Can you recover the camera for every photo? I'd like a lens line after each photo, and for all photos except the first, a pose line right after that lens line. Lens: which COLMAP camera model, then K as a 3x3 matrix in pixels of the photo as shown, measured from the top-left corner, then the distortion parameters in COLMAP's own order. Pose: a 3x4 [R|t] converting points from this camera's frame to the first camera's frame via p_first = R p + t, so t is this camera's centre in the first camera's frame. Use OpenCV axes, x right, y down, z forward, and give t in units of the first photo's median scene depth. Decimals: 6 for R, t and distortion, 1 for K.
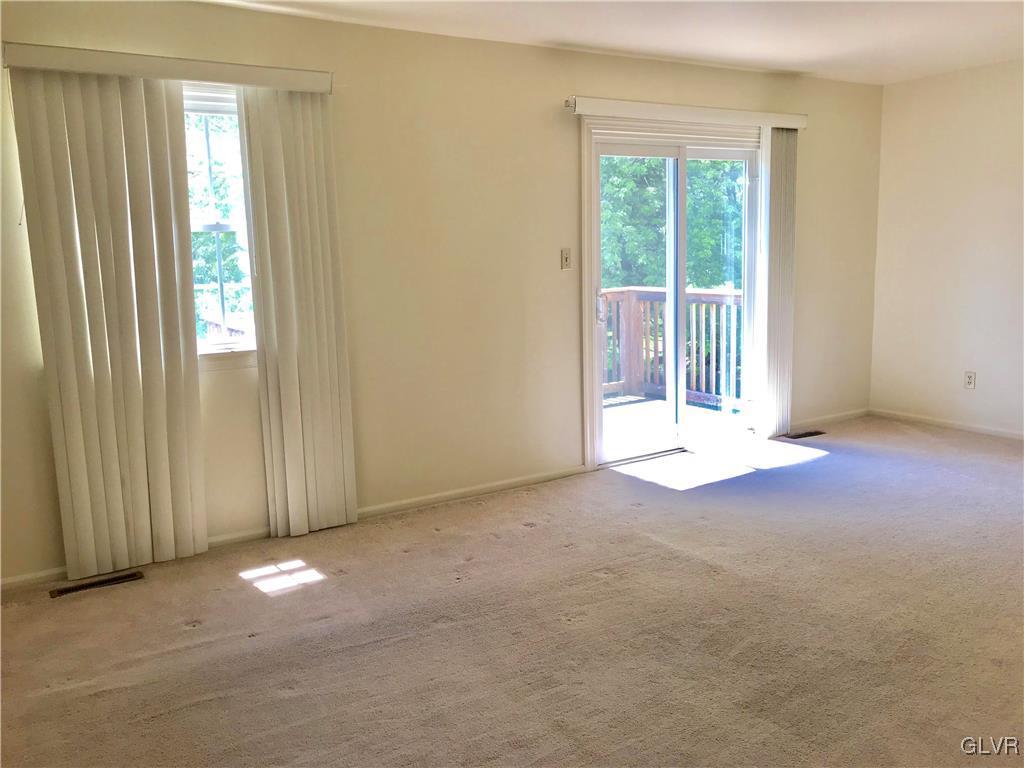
lens RADIAL K [[835.7, 0, 512.0], [0, 835.7, 384.0], [0, 0, 1]] dist [0.015101, 0.002828]
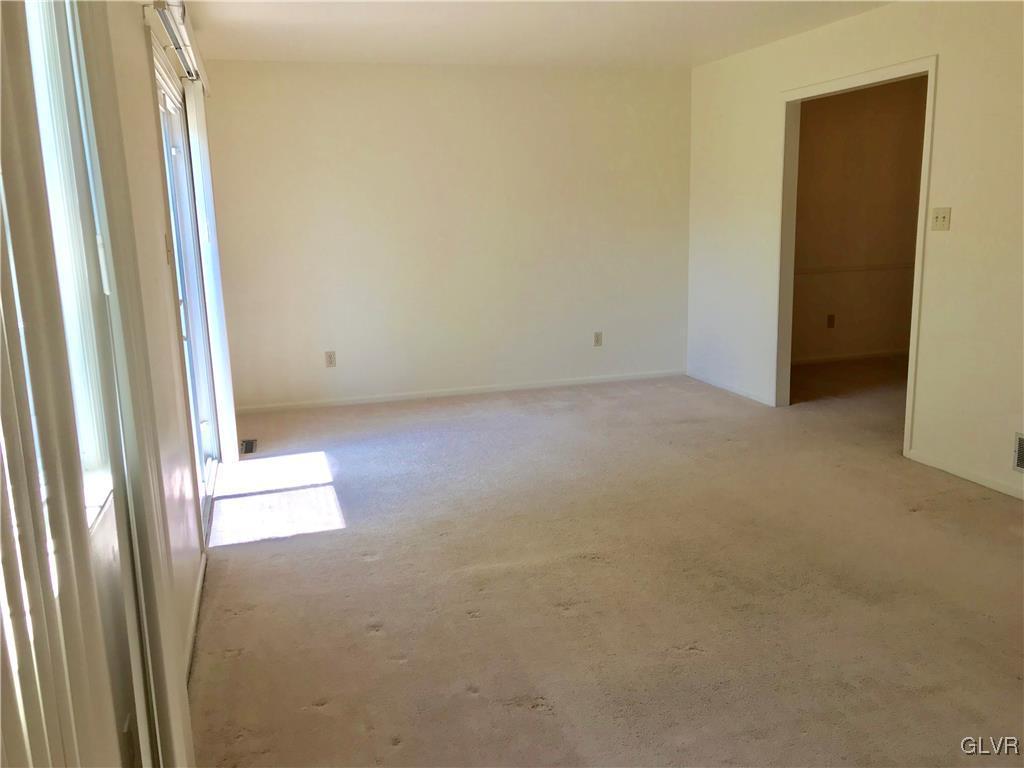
lens RADIAL K [[835.7, 0, 512.0], [0, 835.7, 384.0], [0, 0, 1]] dist [0.015101, 0.002828]
pose [[0.264000, -0.163906, 0.950494, -0.626160], [0.168565, 0.978130, 0.121853, -0.099581], [-0.949679, 0.128051, 0.285855, 0.744160]]
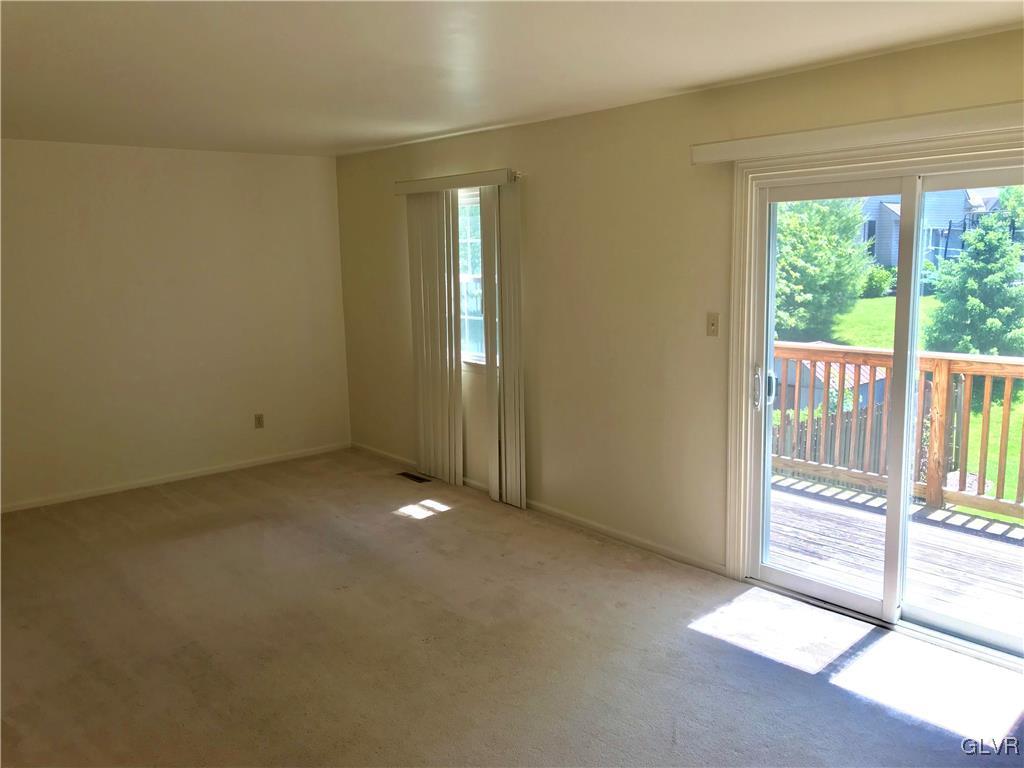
lens RADIAL K [[835.7, 0, 512.0], [0, 835.7, 384.0], [0, 0, 1]] dist [0.015101, 0.002828]
pose [[0.132098, 0.182827, -0.974230, 1.146703], [-0.141246, 0.976286, 0.164061, -0.258266], [0.981122, 0.115934, 0.154789, 0.849235]]
